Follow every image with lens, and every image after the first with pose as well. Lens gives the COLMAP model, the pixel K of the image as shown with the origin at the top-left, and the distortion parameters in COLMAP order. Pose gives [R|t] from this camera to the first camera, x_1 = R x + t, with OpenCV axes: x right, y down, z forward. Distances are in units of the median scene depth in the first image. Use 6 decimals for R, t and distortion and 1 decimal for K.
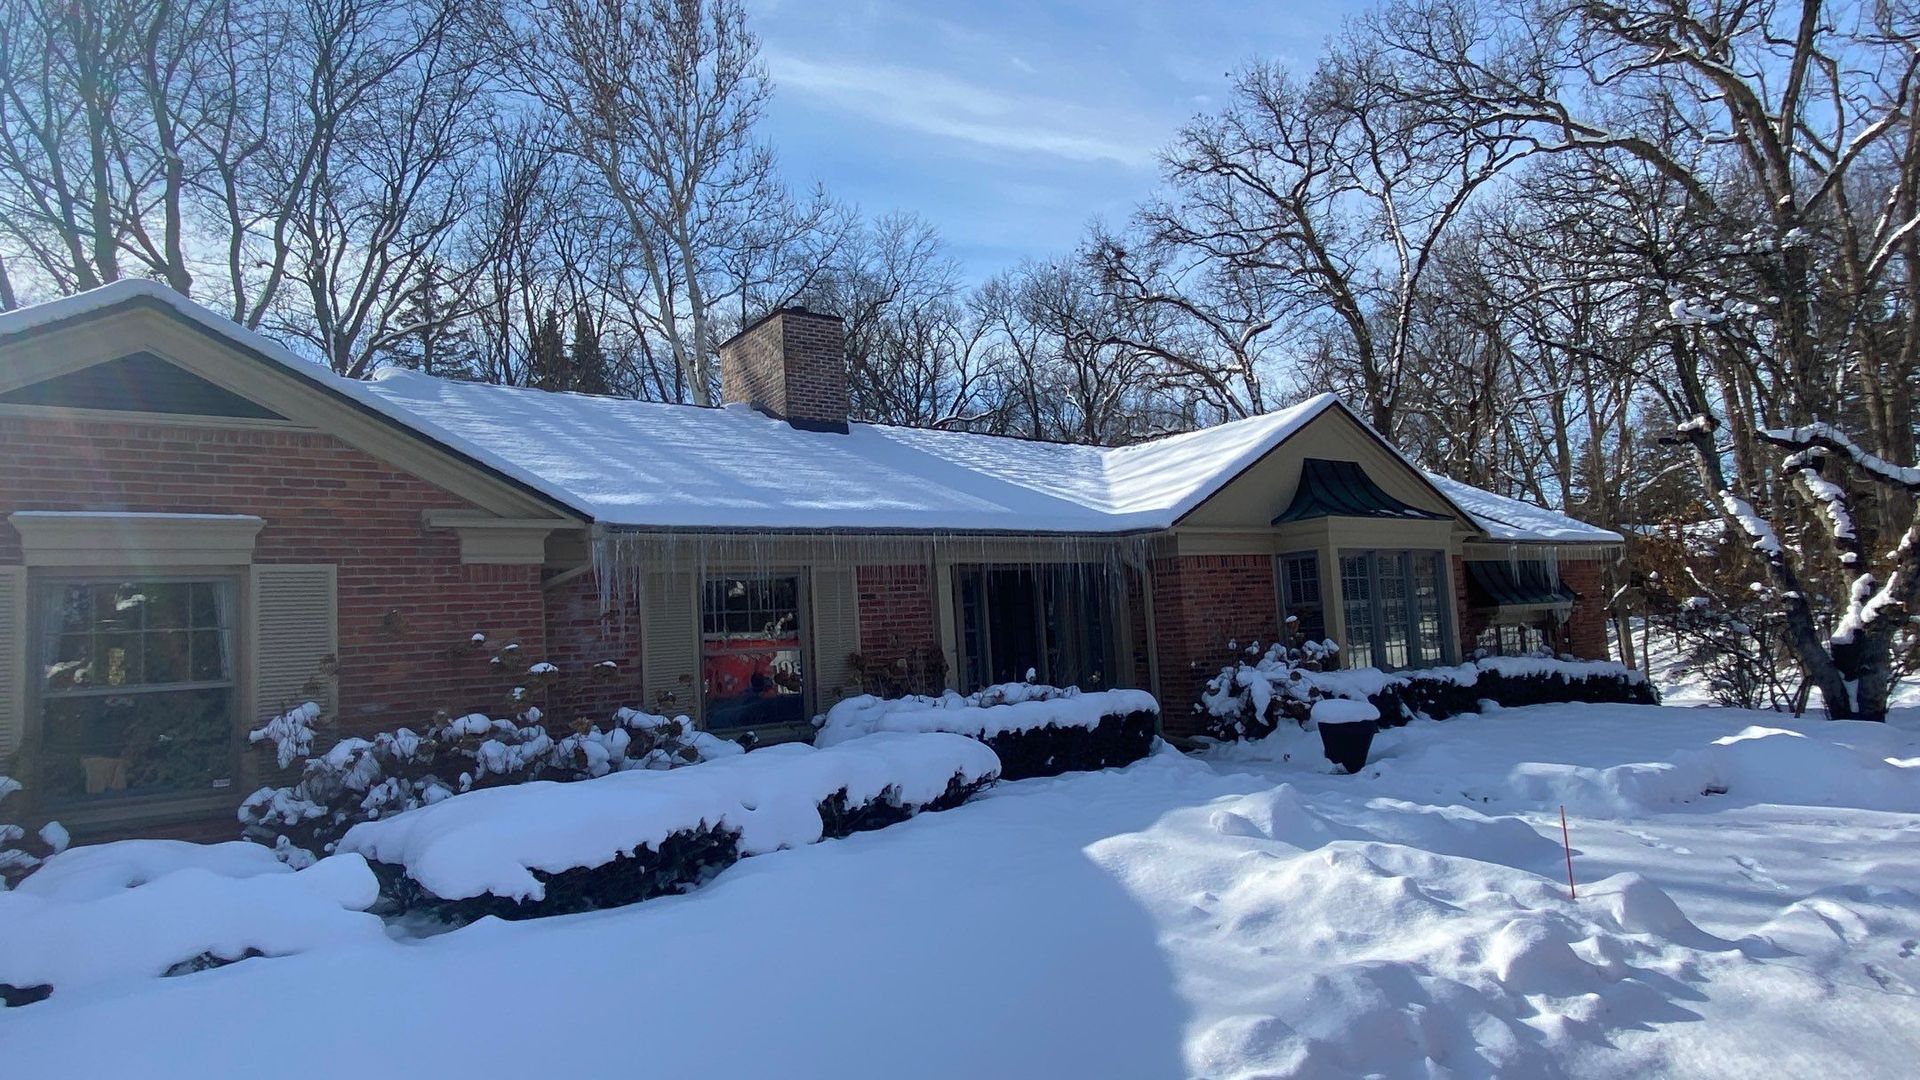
lens RADIAL K [[1142.4, 0, 960.0], [0, 1142.4, 540.0], [0, 0, 1]] dist [0.001880, -0.001340]
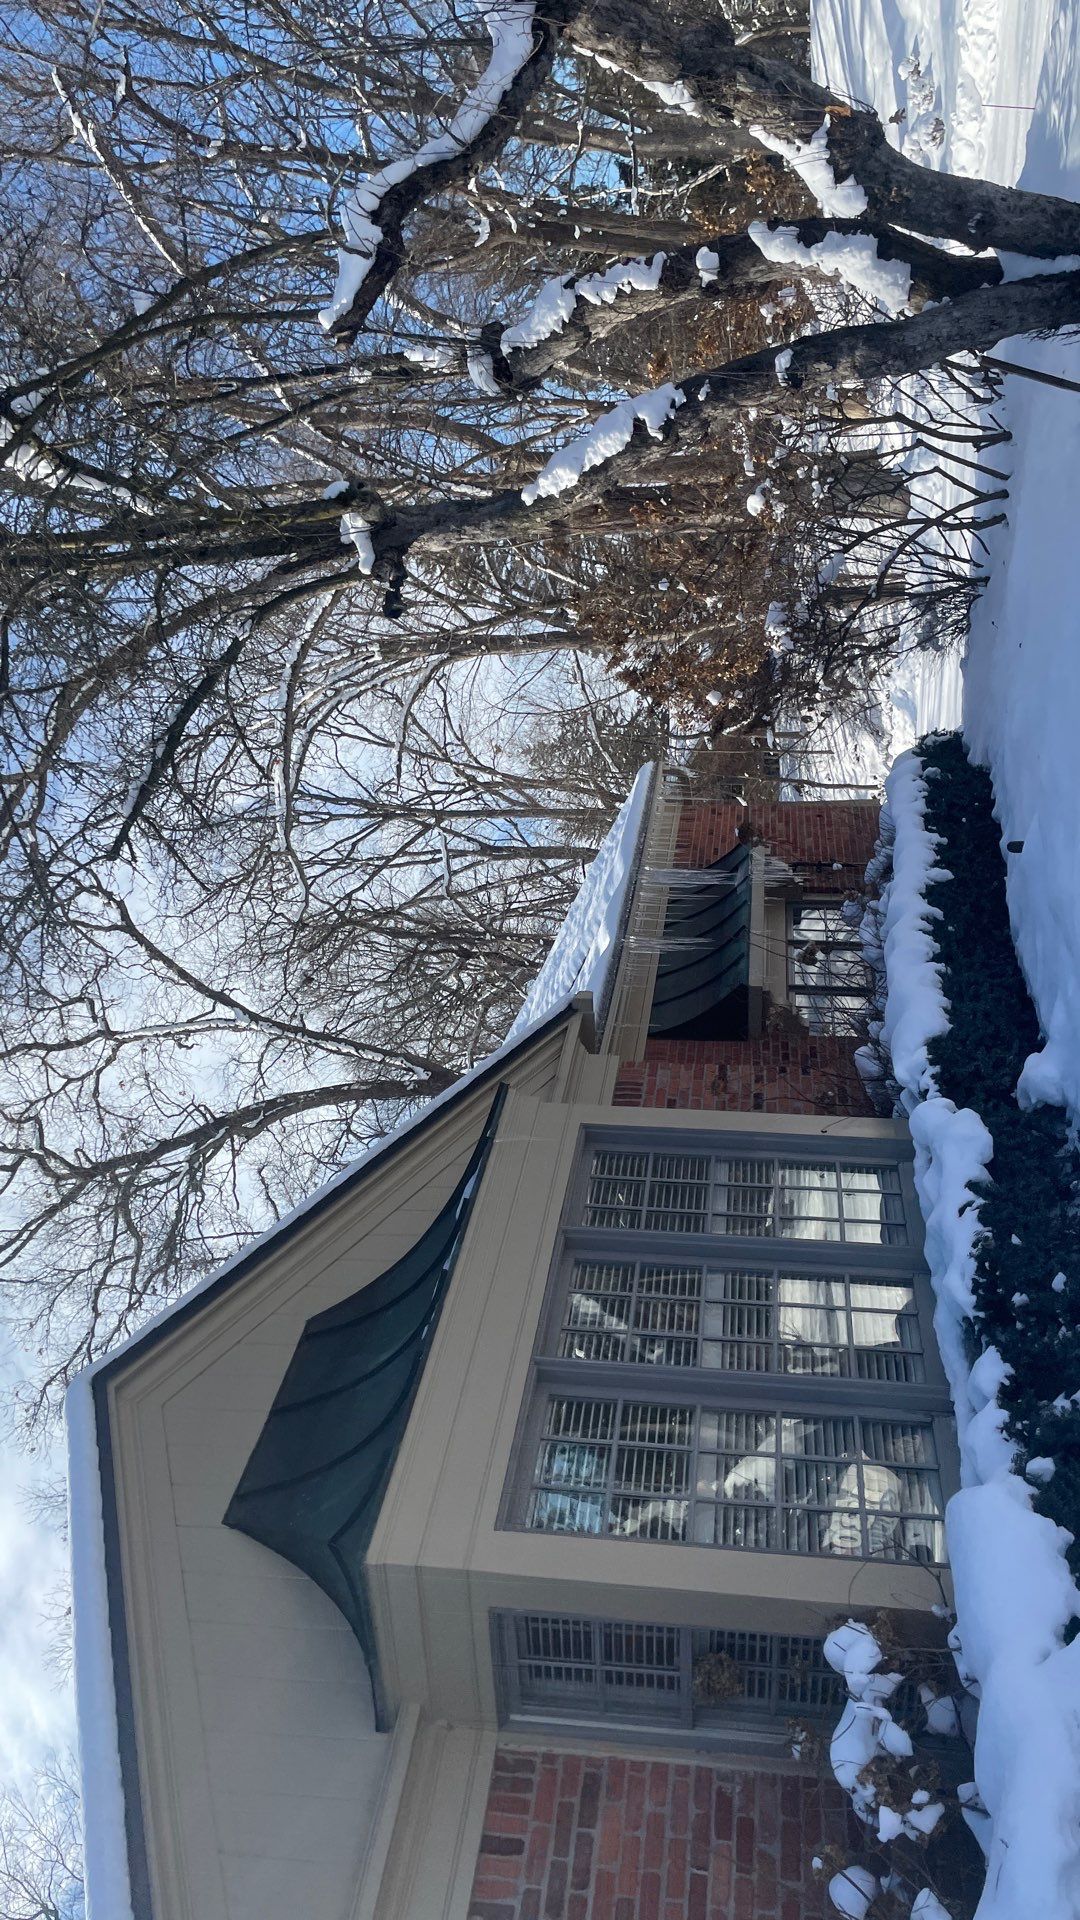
lens RADIAL K [[1404.9, 0, 540.0], [0, 1404.9, 960.0], [0, 0, 1]] dist [0.010057, -0.032186]
pose [[0.147732, -0.905863, 0.396972, 0.289383], [0.988264, 0.119442, -0.095223, 0.031591], [0.038844, 0.406381, 0.912878, 0.563204]]
